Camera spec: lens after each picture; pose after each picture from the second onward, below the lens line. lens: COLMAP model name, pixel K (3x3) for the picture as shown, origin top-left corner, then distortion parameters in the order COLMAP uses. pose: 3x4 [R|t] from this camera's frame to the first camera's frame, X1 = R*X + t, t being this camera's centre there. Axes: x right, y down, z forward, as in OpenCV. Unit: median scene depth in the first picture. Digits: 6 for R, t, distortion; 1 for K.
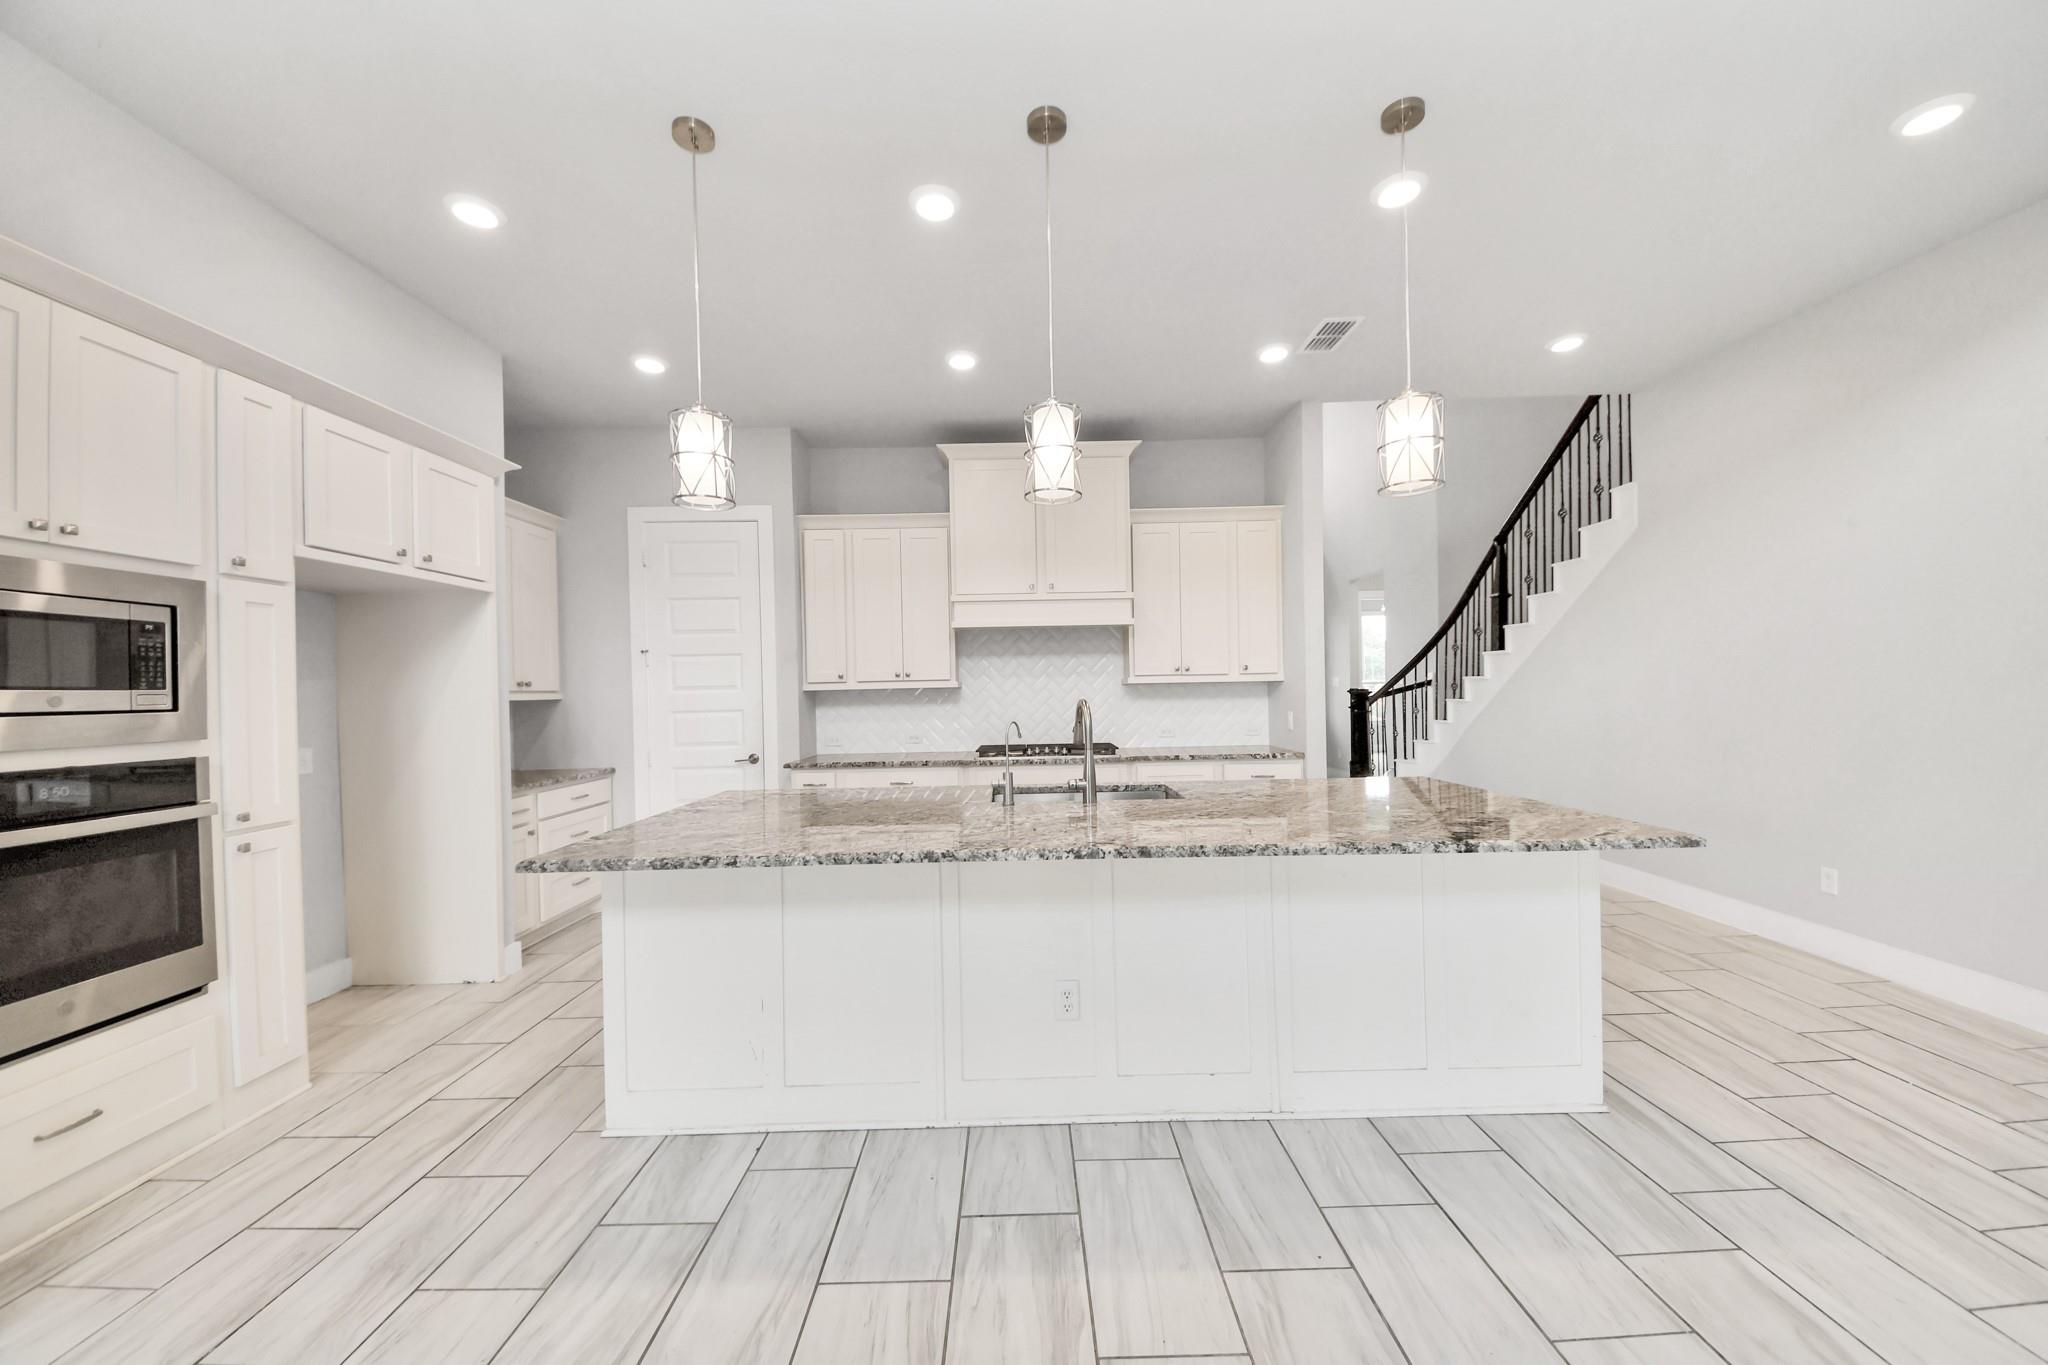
lens RADIAL K [[730.5, 0, 1011.8], [0, 730.5, 691.4], [0, 0, 1]] dist [0.003865, -0.002341]
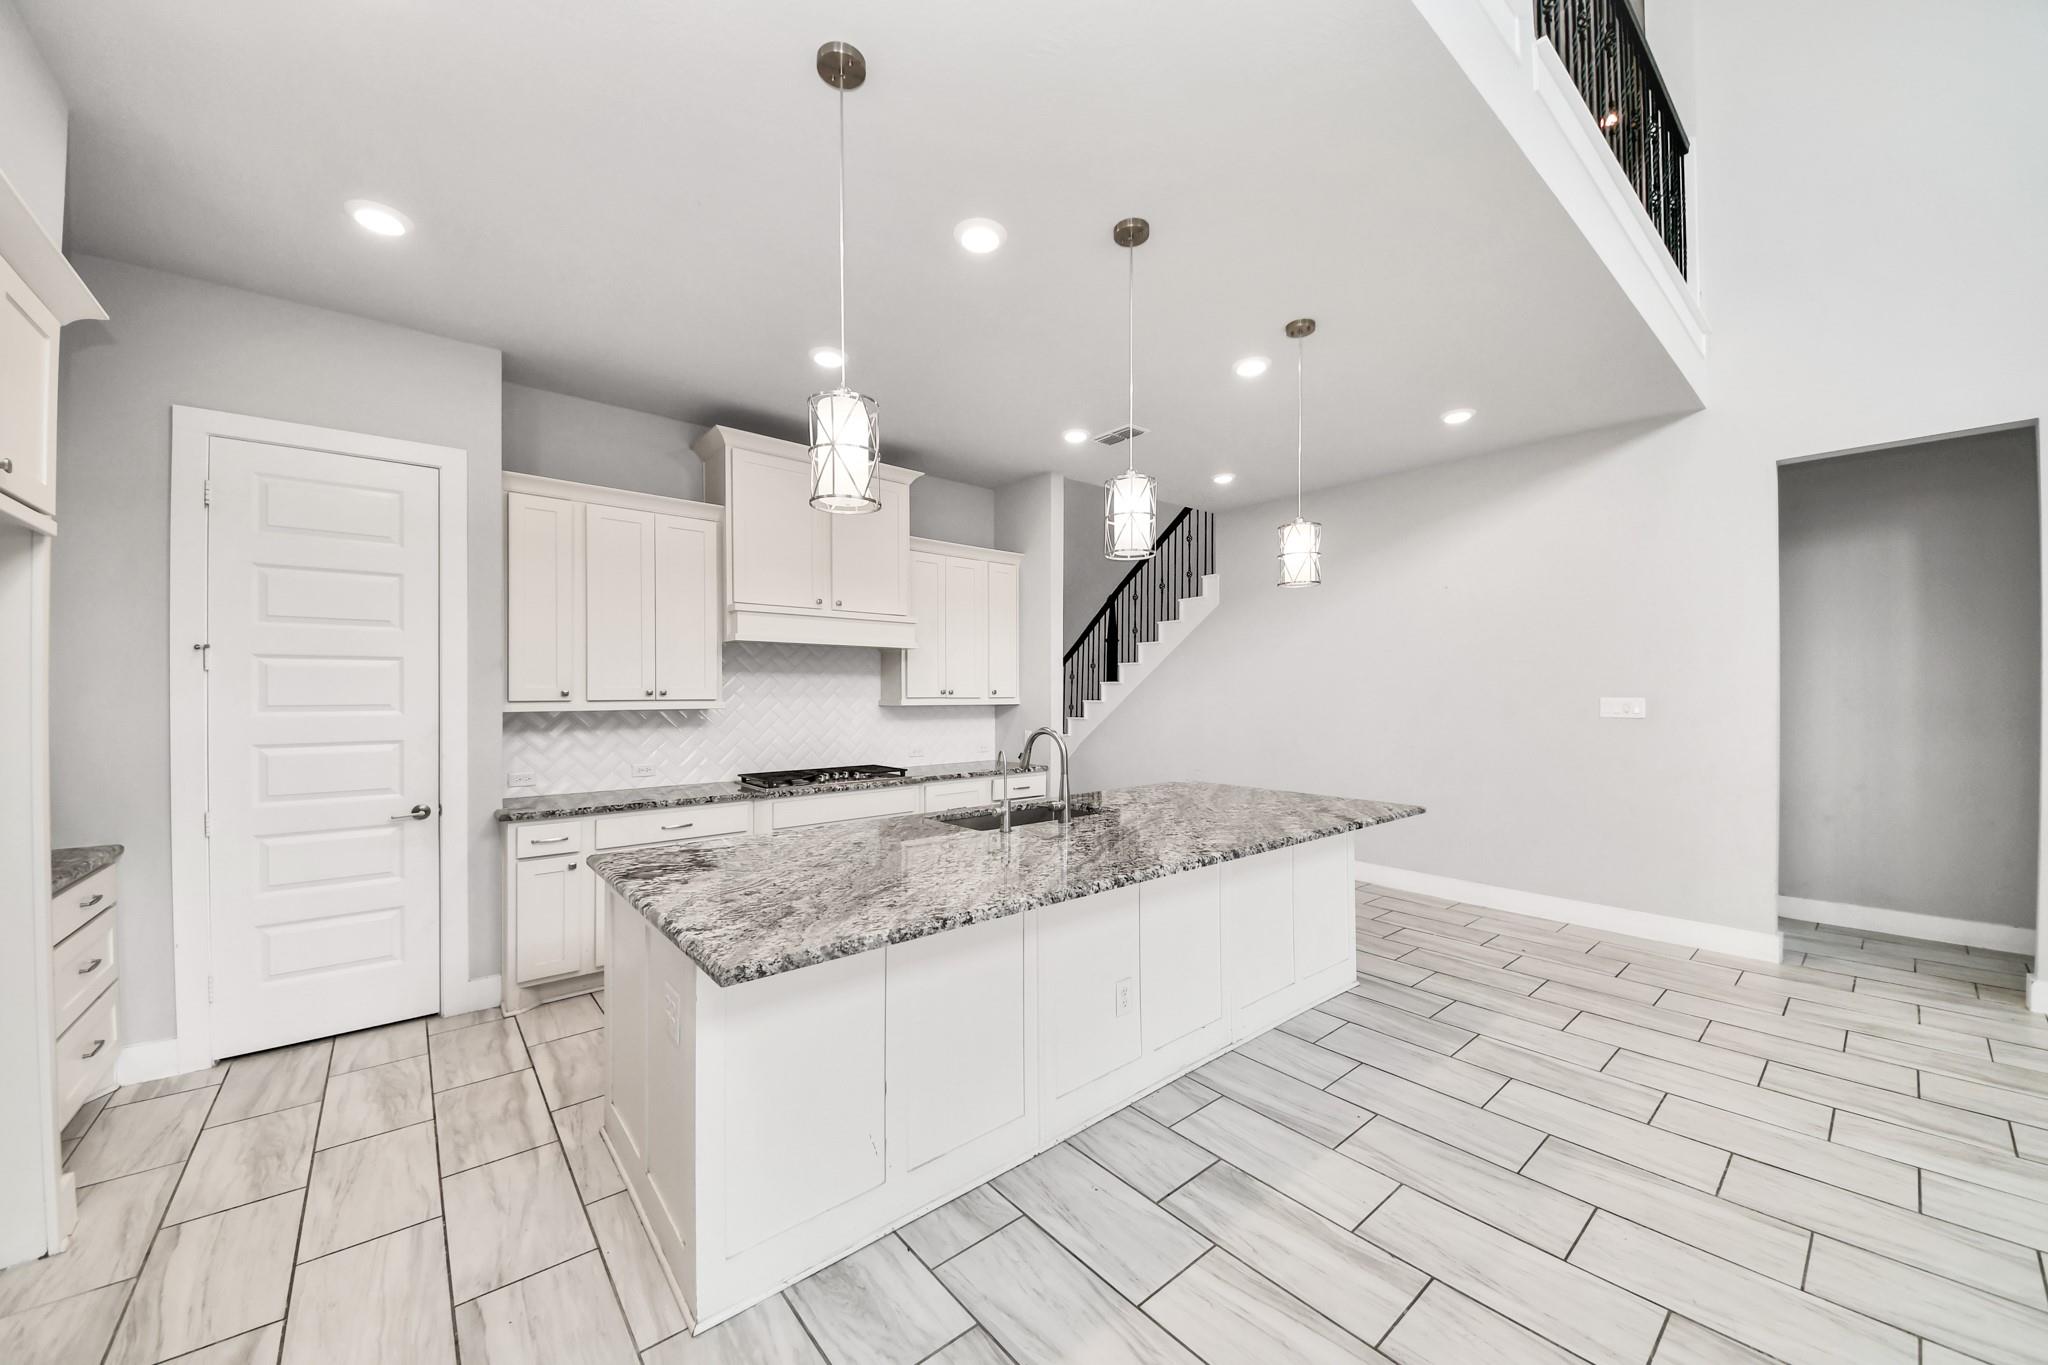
lens RADIAL K [[730.5, 0, 1033.5], [0, 730.5, 692.2], [0, 0, 1]] dist [0.003865, -0.002341]
pose [[0.769761, 0.022353, 0.637941, -0.377687], [-0.012482, 0.999723, -0.019969, -0.012678], [-0.638210, 0.007409, 0.769827, 0.104640]]
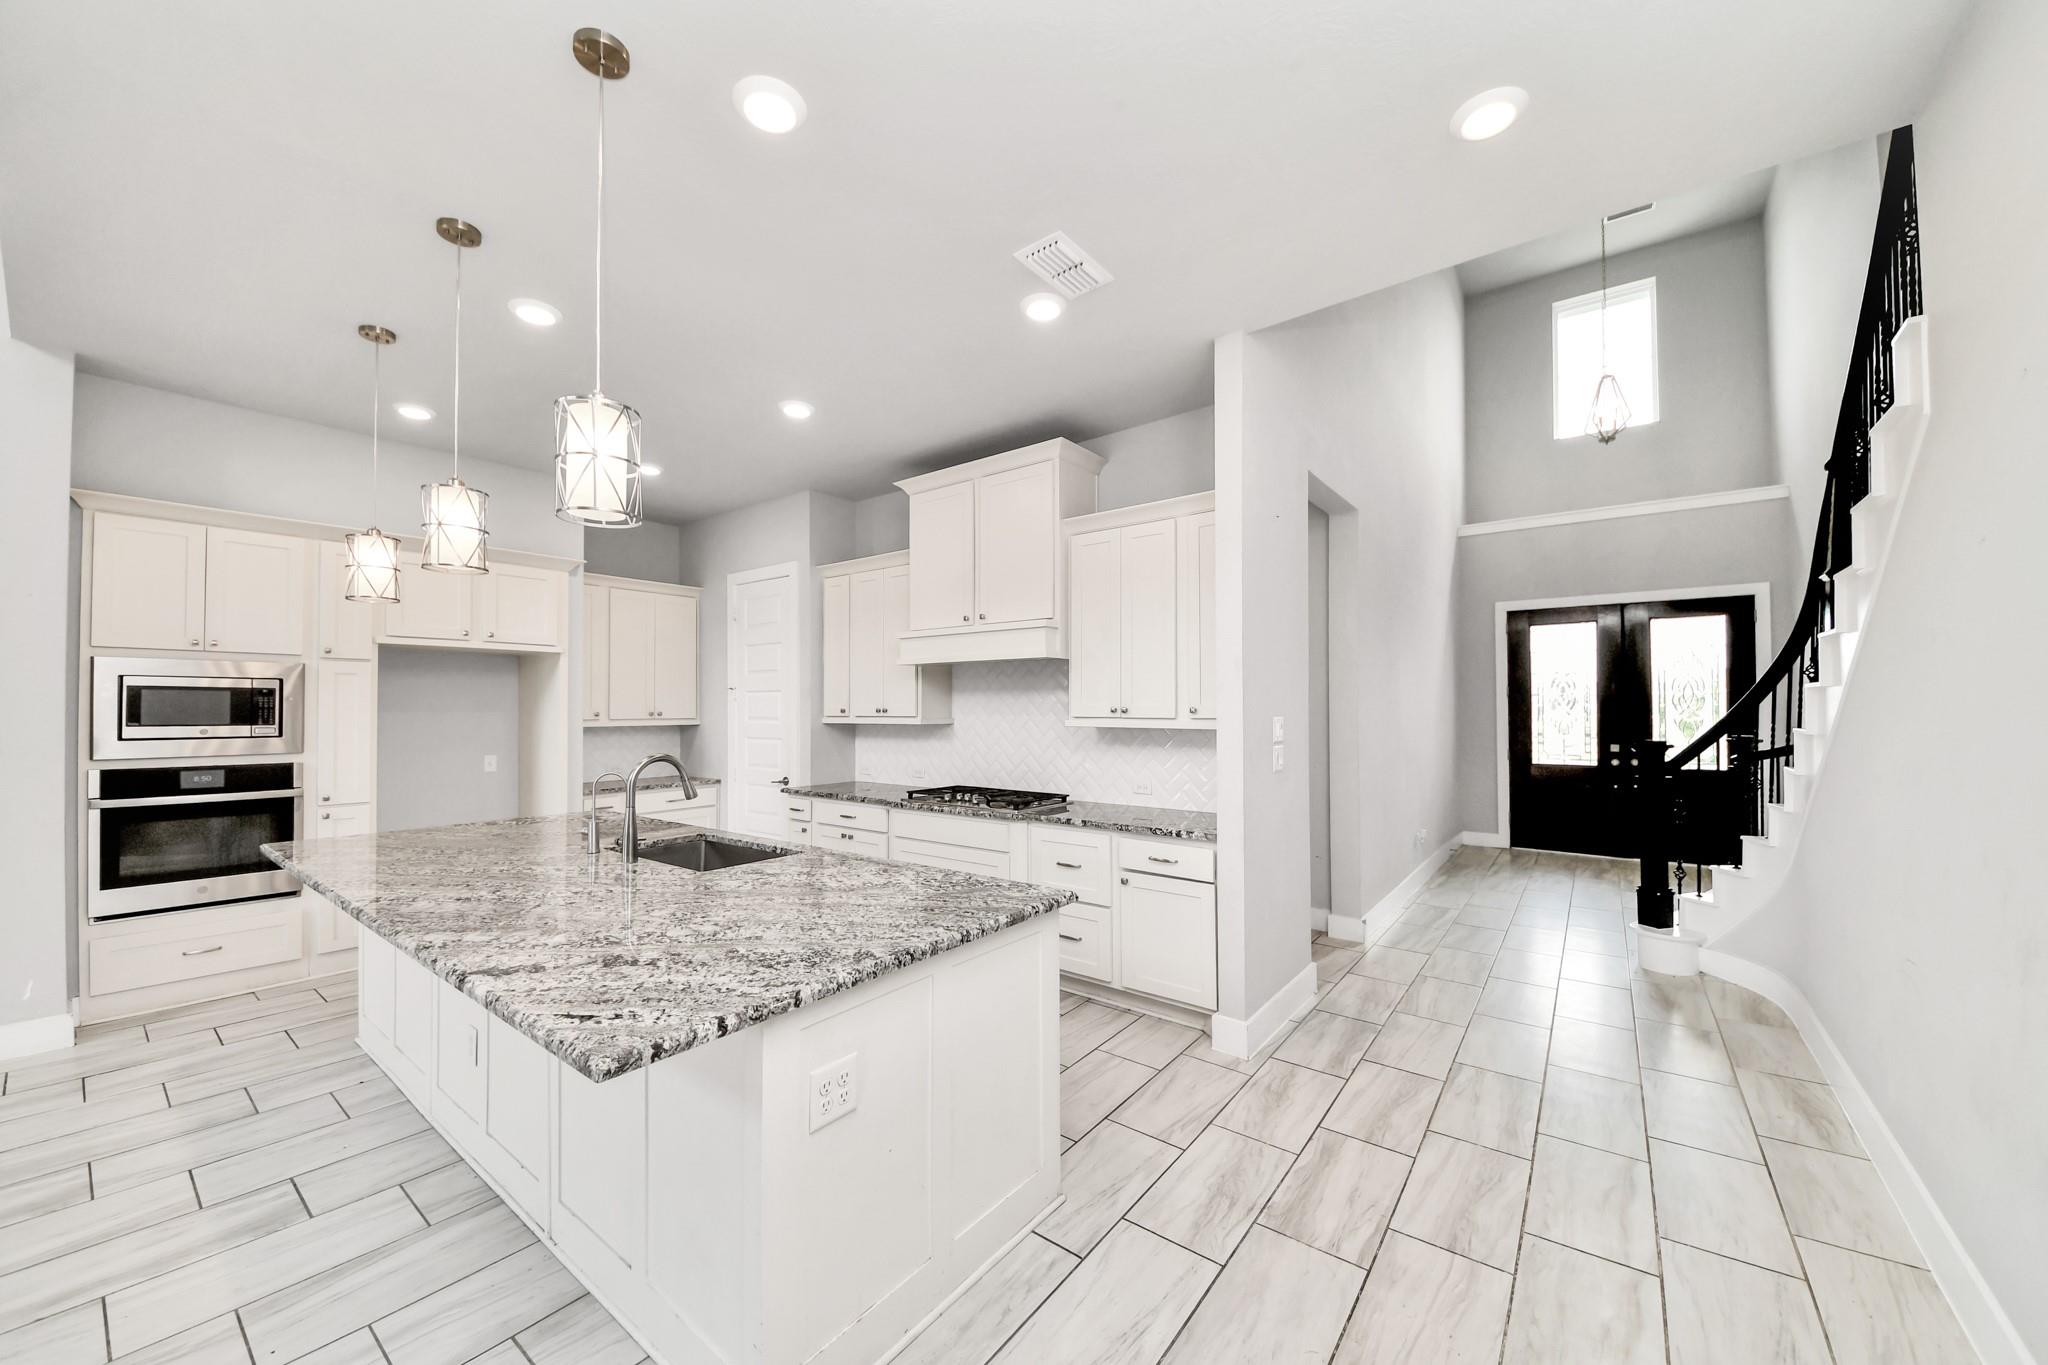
lens RADIAL K [[730.5, 0, 1016.0], [0, 730.5, 702.3], [0, 0, 1]] dist [0.003865, -0.002341]
pose [[0.793587, 0.013309, -0.608311, 0.660072], [-0.014901, 0.999886, 0.002437, -0.042142], [0.608274, 0.007130, 0.793695, 0.307758]]
